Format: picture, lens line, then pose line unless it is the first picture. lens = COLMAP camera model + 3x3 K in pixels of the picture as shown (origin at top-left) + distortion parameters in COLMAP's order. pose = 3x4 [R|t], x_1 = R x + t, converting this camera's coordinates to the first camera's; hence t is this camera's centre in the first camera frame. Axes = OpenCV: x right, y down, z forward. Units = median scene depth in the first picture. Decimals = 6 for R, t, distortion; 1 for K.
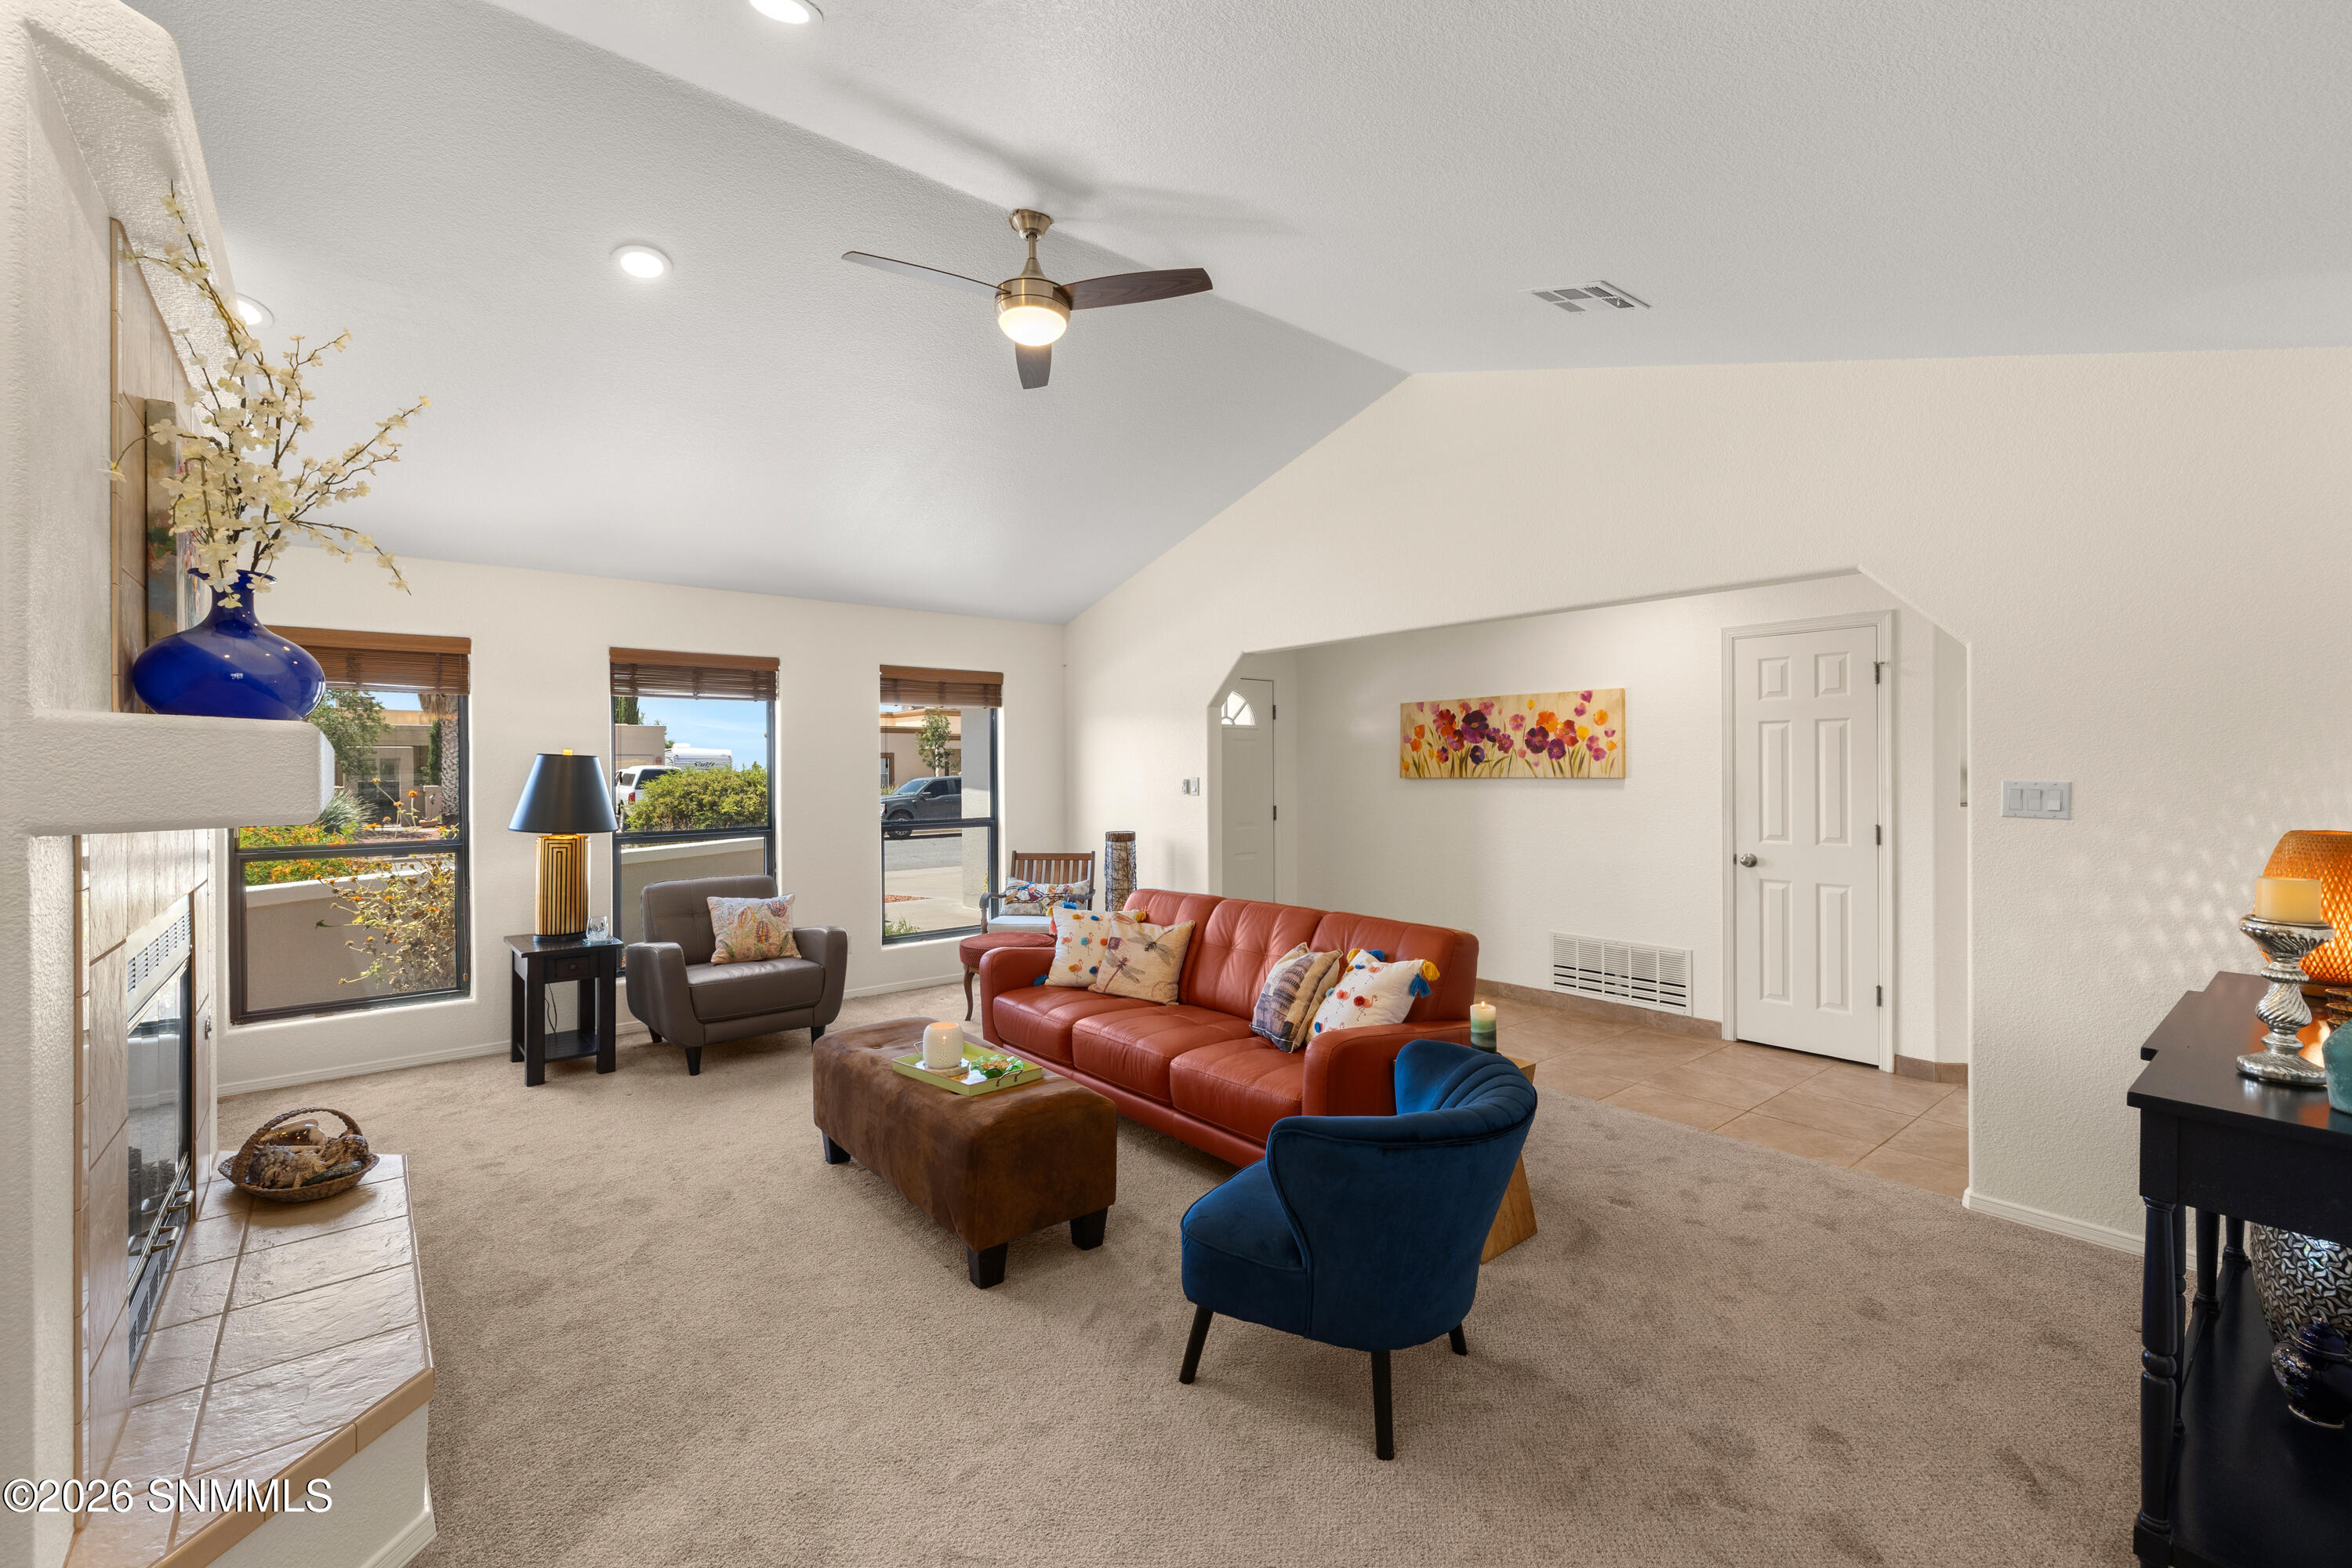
lens RADIAL K [[972.5, 0, 1160.4], [0, 972.5, 766.7], [0, 0, 1]] dist [0.001285, 0.000100]
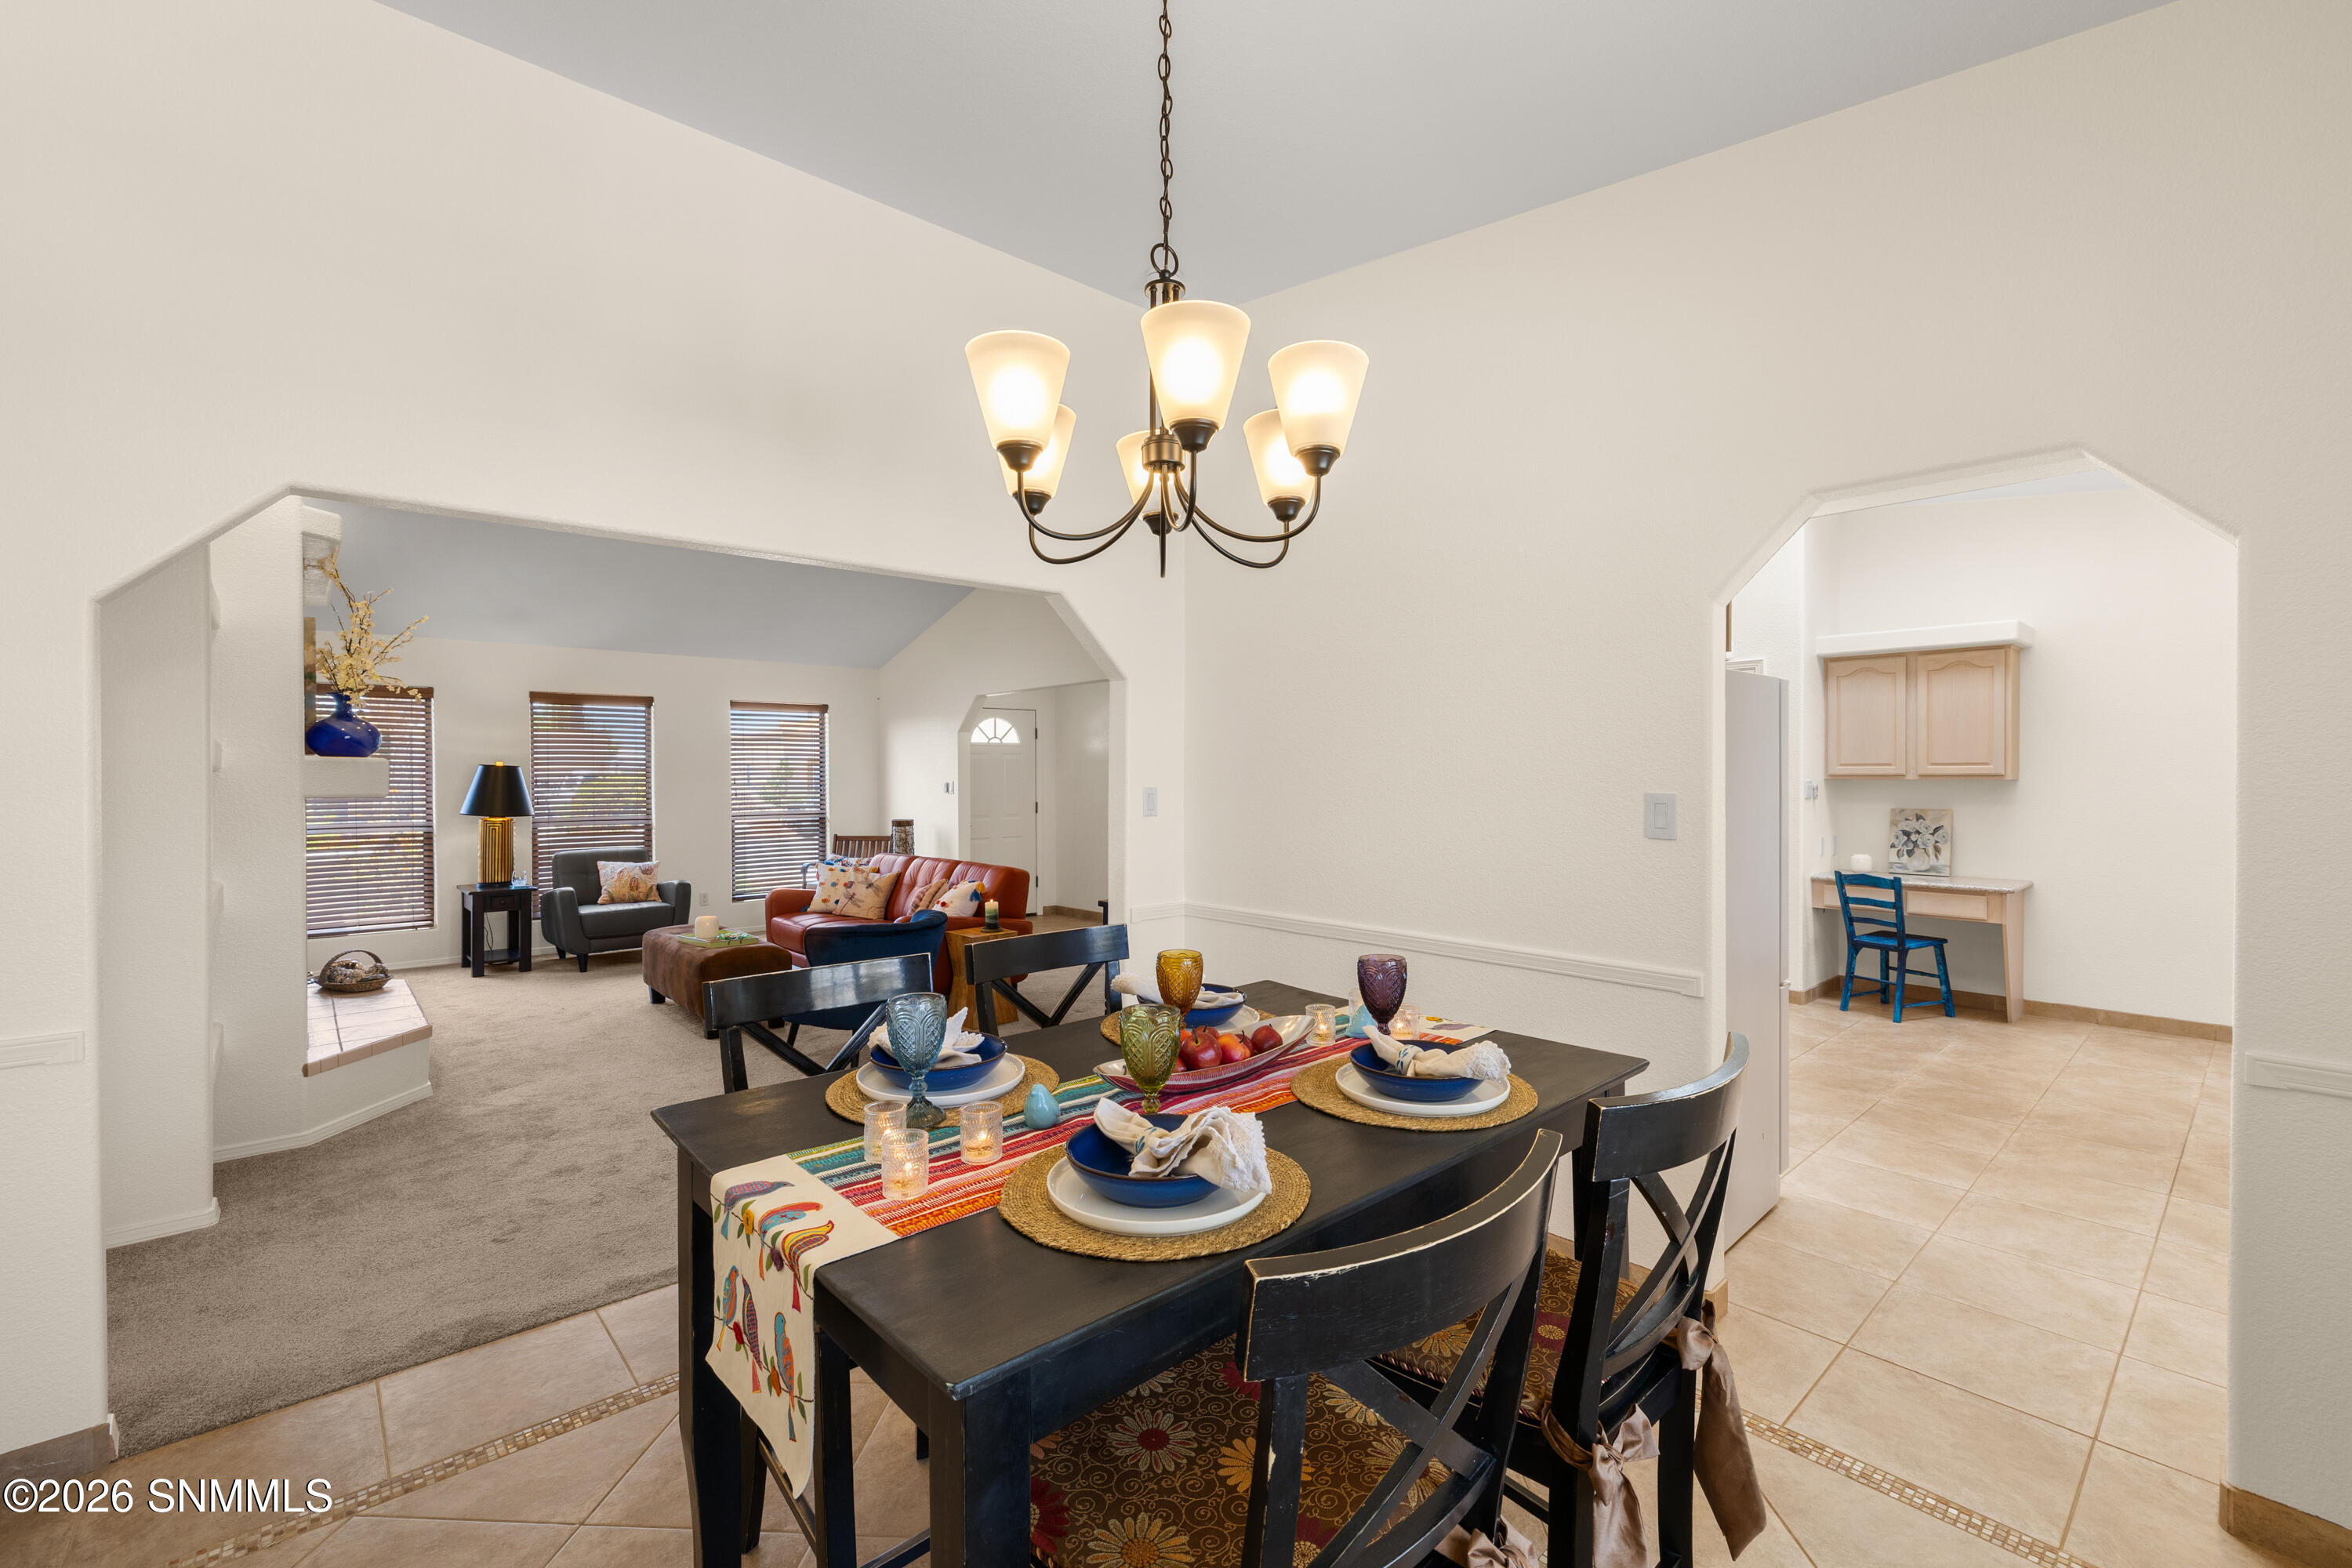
lens RADIAL K [[993.3, 0, 1179.6], [0, 993.3, 776.5], [0, 0, 1]] dist [0.000335, 0.000018]
pose [[0.999139, 0.002529, 0.041410, 0.392992], [-0.002769, 0.999980, 0.005737, -0.006648], [-0.041395, -0.005847, 0.999126, -0.602224]]
